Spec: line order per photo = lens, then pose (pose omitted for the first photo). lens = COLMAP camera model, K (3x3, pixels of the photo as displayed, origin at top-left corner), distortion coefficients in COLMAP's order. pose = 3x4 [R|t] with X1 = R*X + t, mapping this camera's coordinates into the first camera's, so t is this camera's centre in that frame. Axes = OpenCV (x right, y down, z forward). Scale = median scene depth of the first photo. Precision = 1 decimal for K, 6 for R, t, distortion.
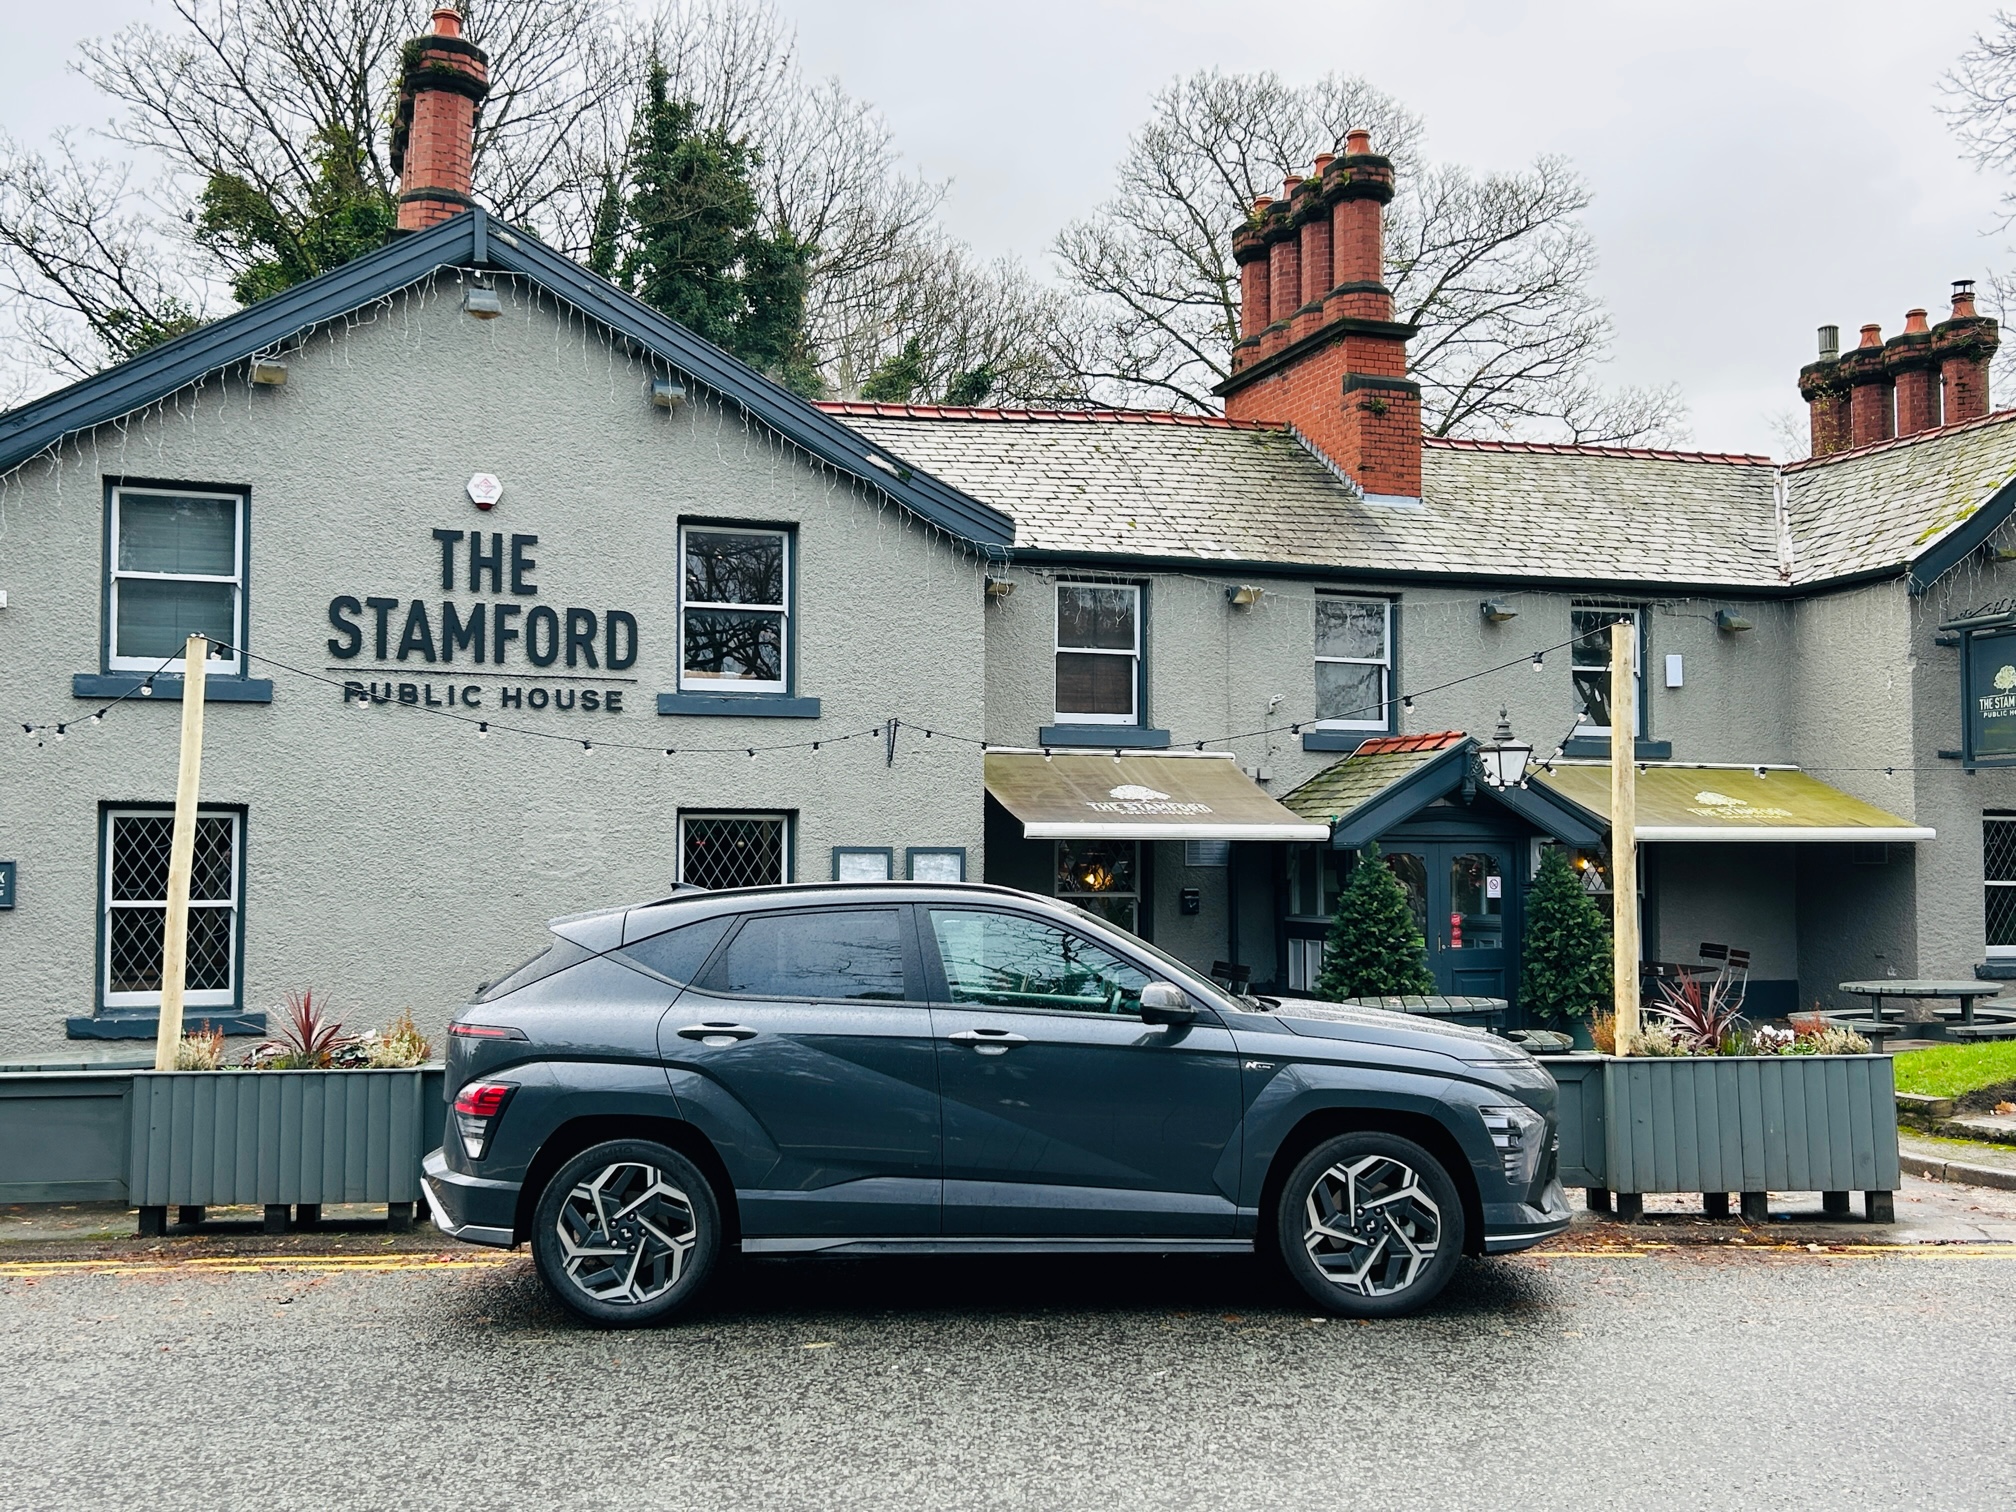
lens RADIAL K [[1965.3, 0, 1008.0], [0, 1965.3, 756.0], [0, 0, 1]] dist [0.133967, -0.341488]
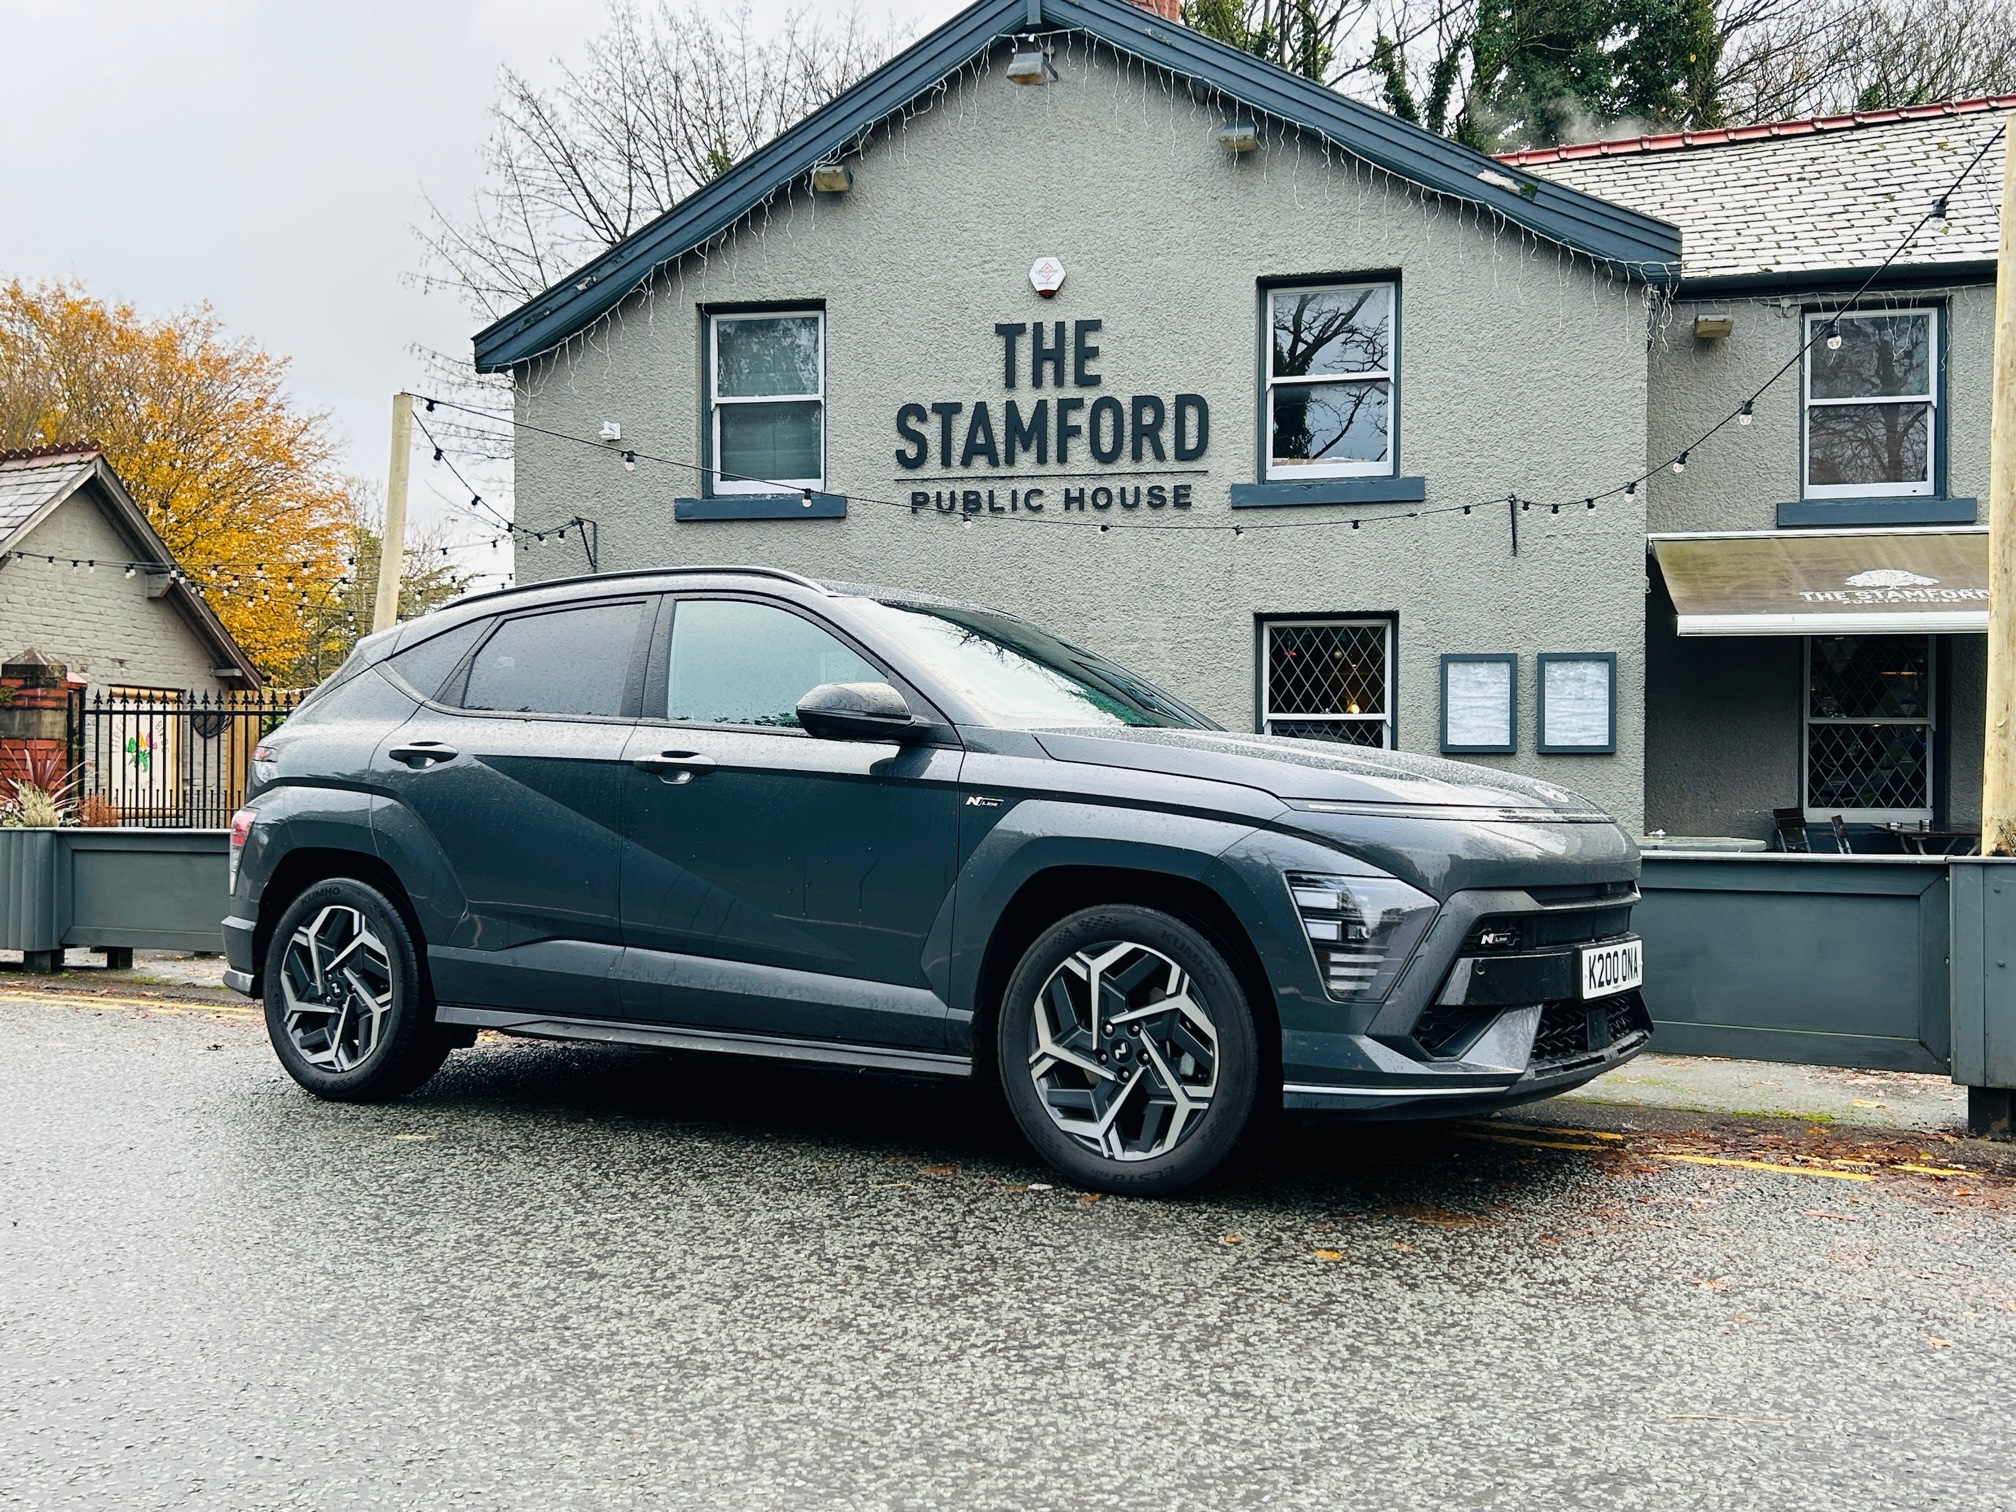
lens RADIAL K [[1956.3, 0, 1008.0], [0, 1956.3, 756.0], [0, 0, 1]] dist [0.138020, -0.360224]
pose [[0.835426, -0.001555, -0.549601, 0.228886], [0.028218, 0.998798, 0.040067, 0.053245], [0.548879, -0.048982, 0.834466, 0.210621]]
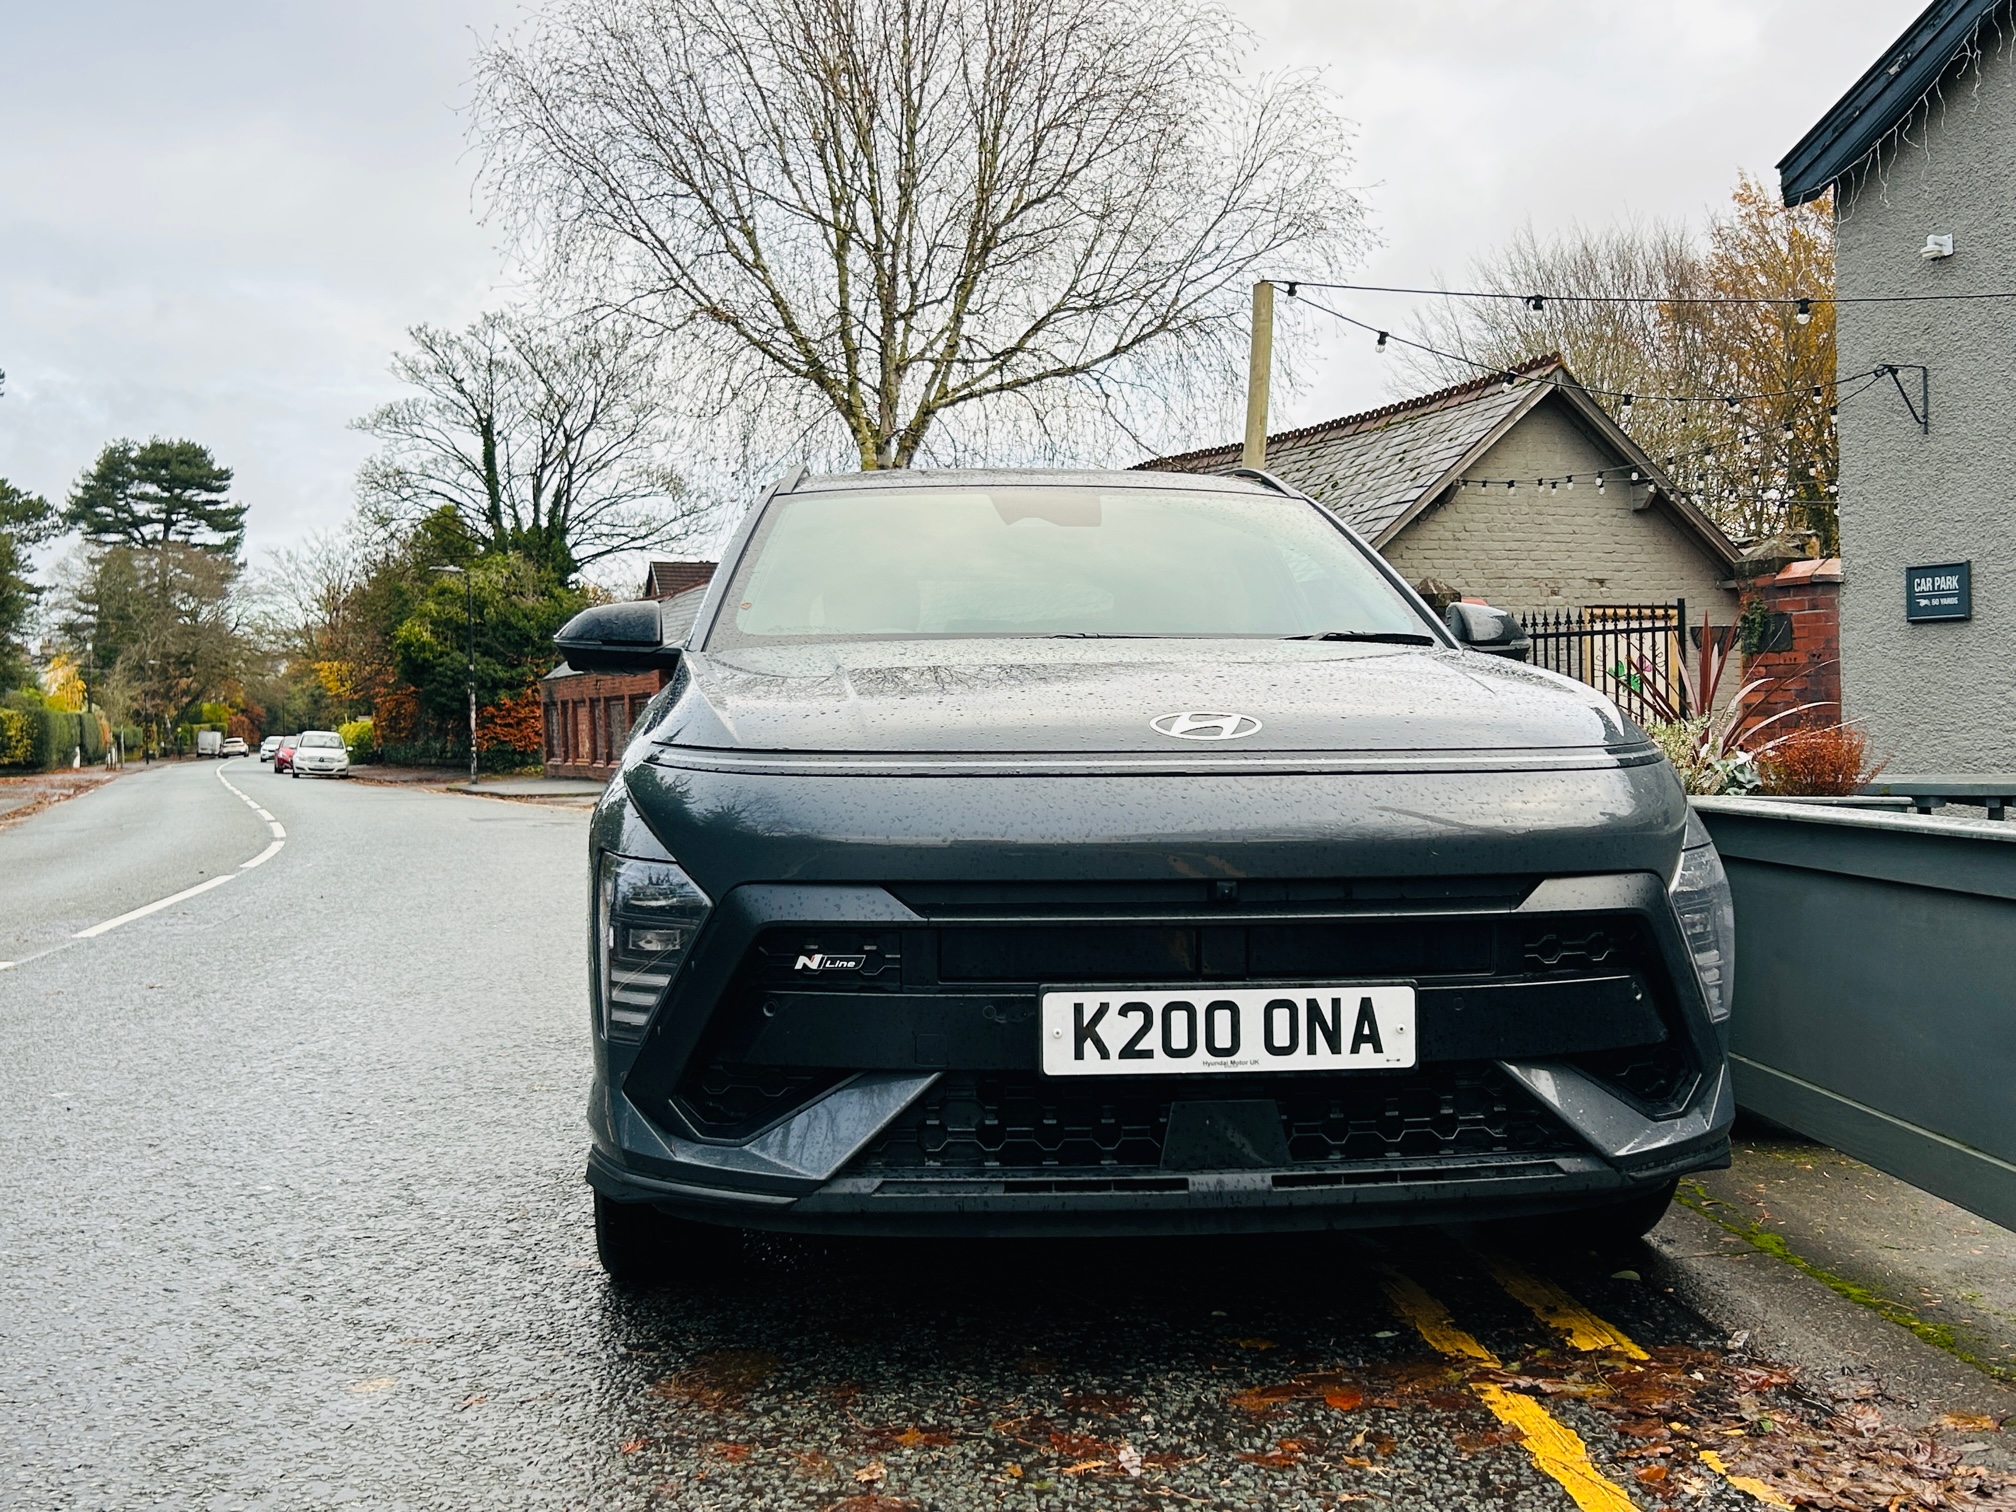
lens RADIAL K [[2120.9, 0, 1031.9], [0, 2120.9, 788.6], [0, 0, 1]] dist [0.109176, -0.258102]
pose [[0.094758, 0.032713, -0.994963, 0.323904], [0.085587, 0.995492, 0.040882, 0.070601], [0.991814, -0.089030, 0.091531, 0.483888]]
